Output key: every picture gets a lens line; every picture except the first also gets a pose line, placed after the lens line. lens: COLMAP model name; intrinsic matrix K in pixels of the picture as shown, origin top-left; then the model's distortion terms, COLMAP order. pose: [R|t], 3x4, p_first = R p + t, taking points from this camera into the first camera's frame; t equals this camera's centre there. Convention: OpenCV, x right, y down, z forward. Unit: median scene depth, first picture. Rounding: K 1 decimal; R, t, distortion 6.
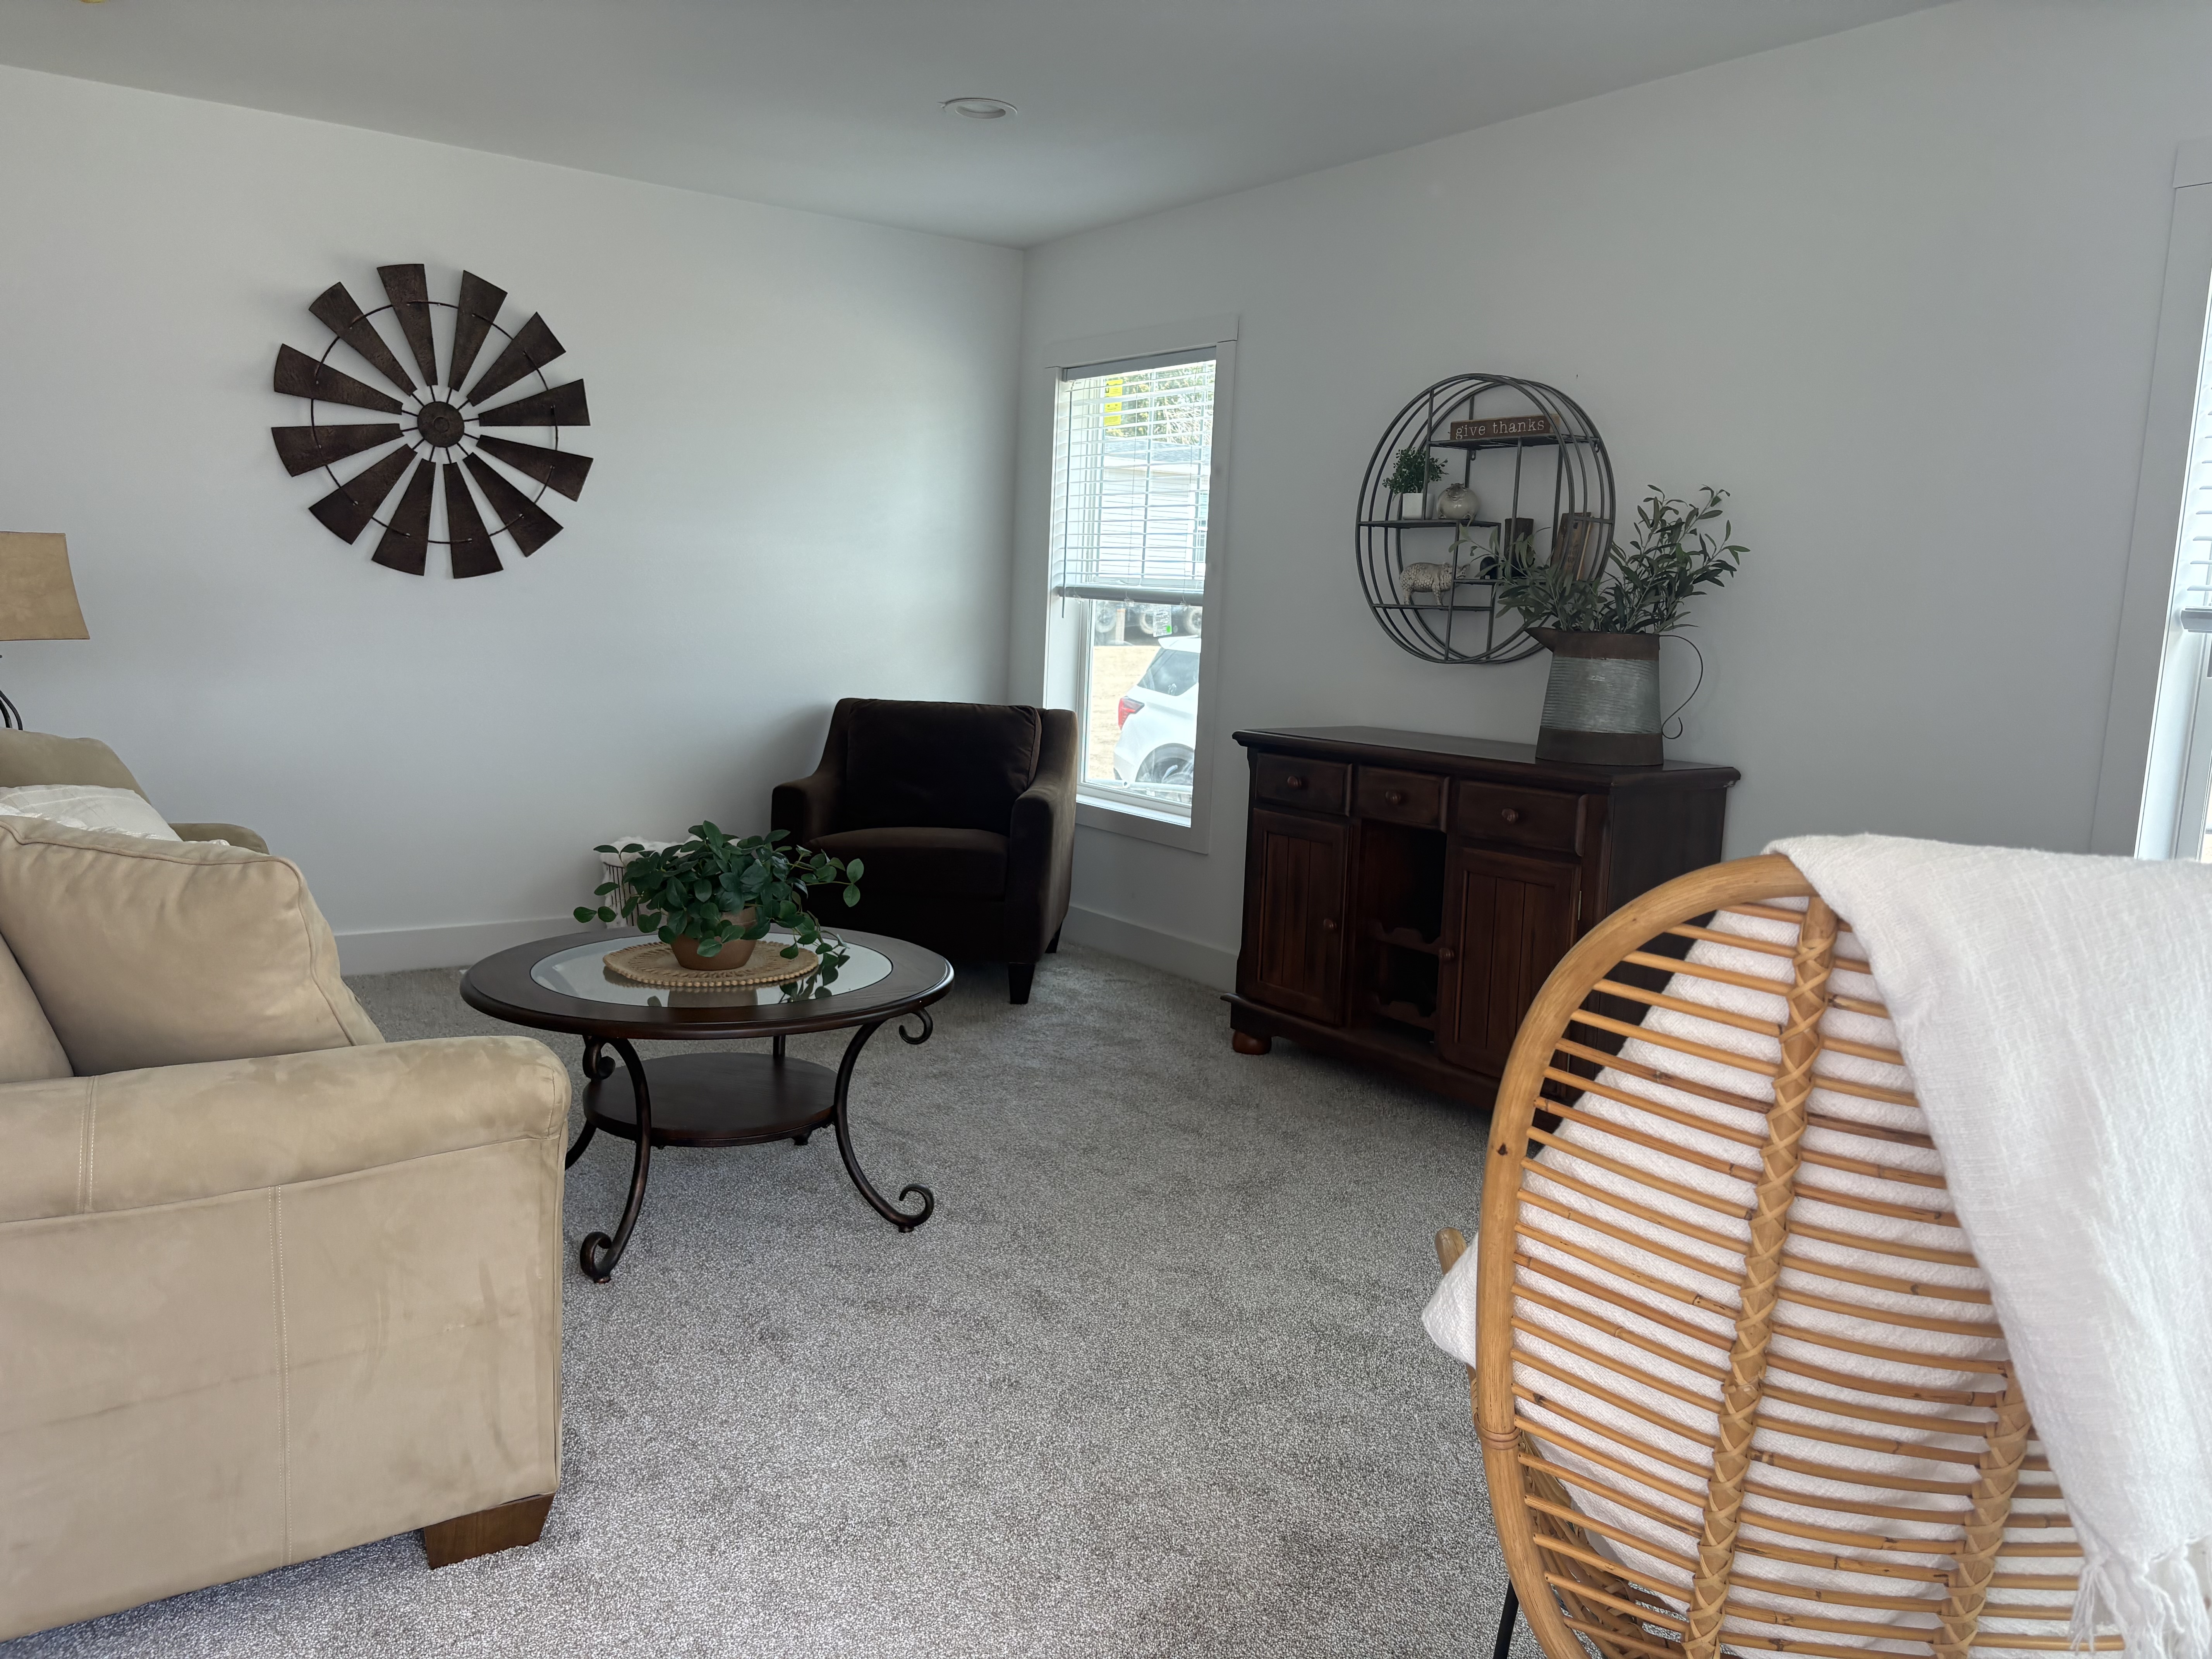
lens RADIAL K [[1675.1, 0, 1103.5], [0, 1675.1, 838.2], [0, 0, 1]] dist [0.031636, -0.004156]
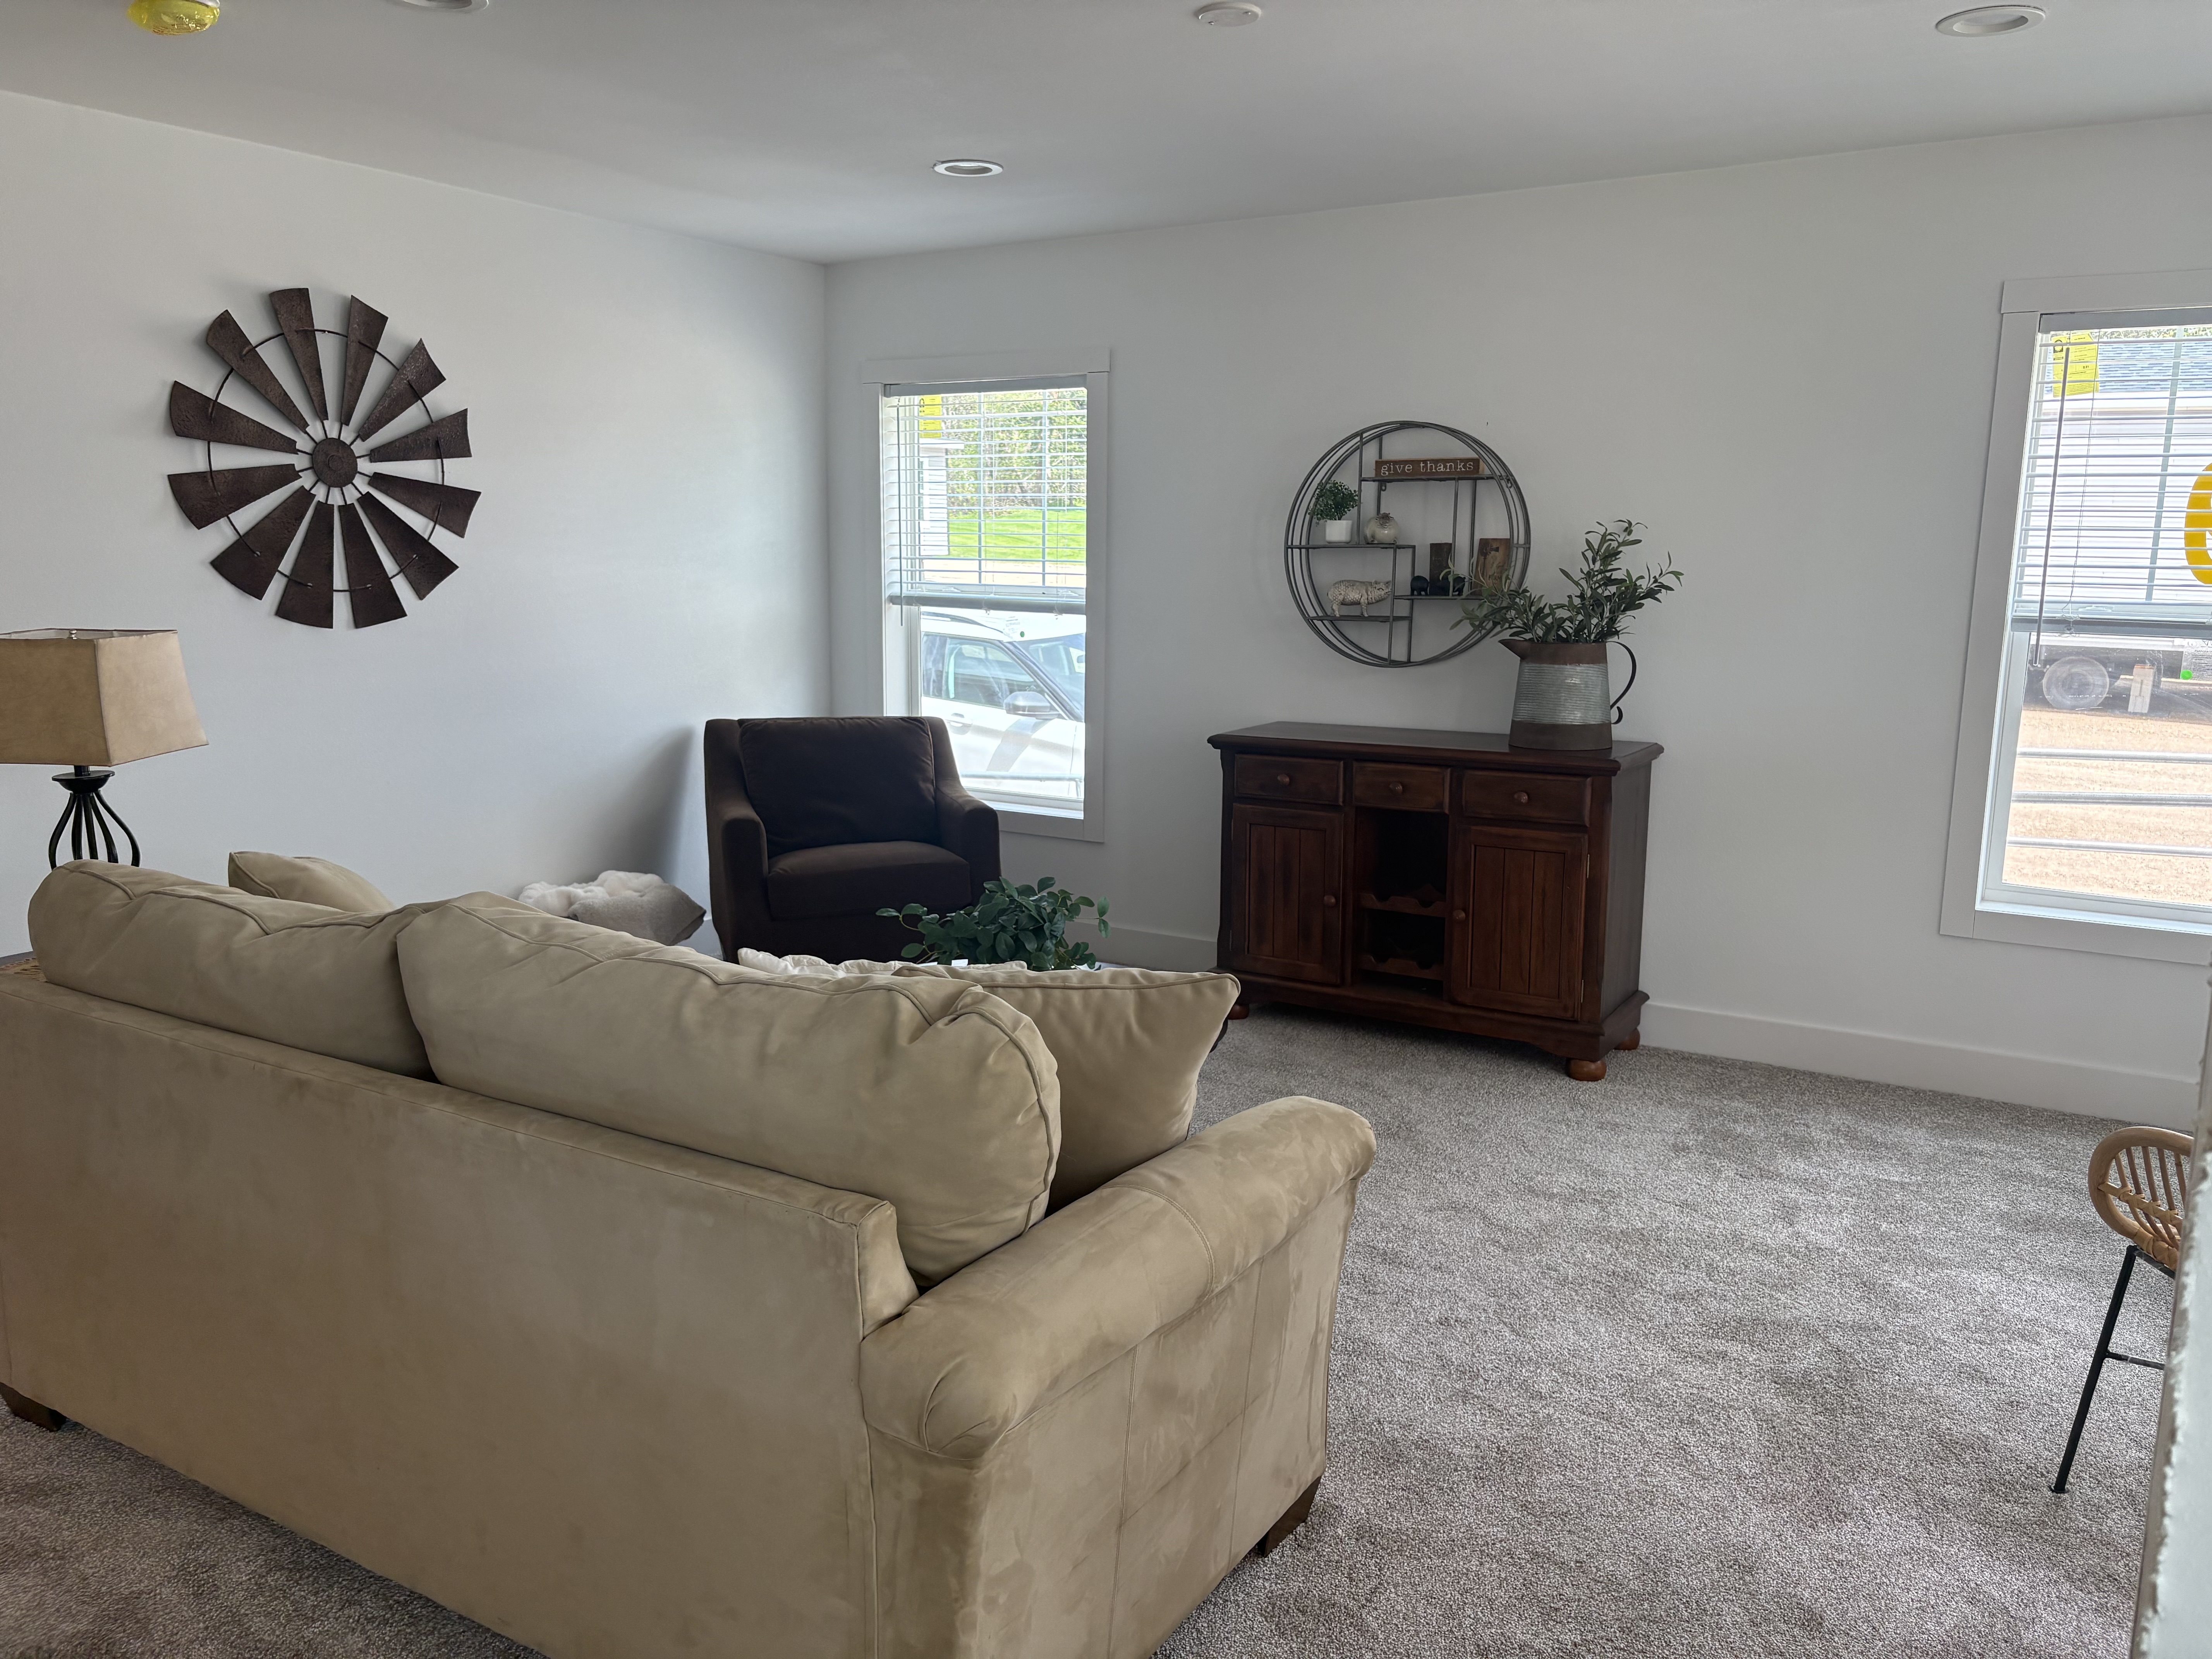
lens RADIAL K [[1675.1, 0, 1103.6], [0, 1675.1, 828.0], [0, 0, 1]] dist [0.031636, -0.004156]
pose [[0.925809, -0.095153, 0.365818, -0.375184], [0.083662, 0.995377, 0.047175, -0.057386], [-0.368616, -0.013069, 0.929490, -0.015867]]
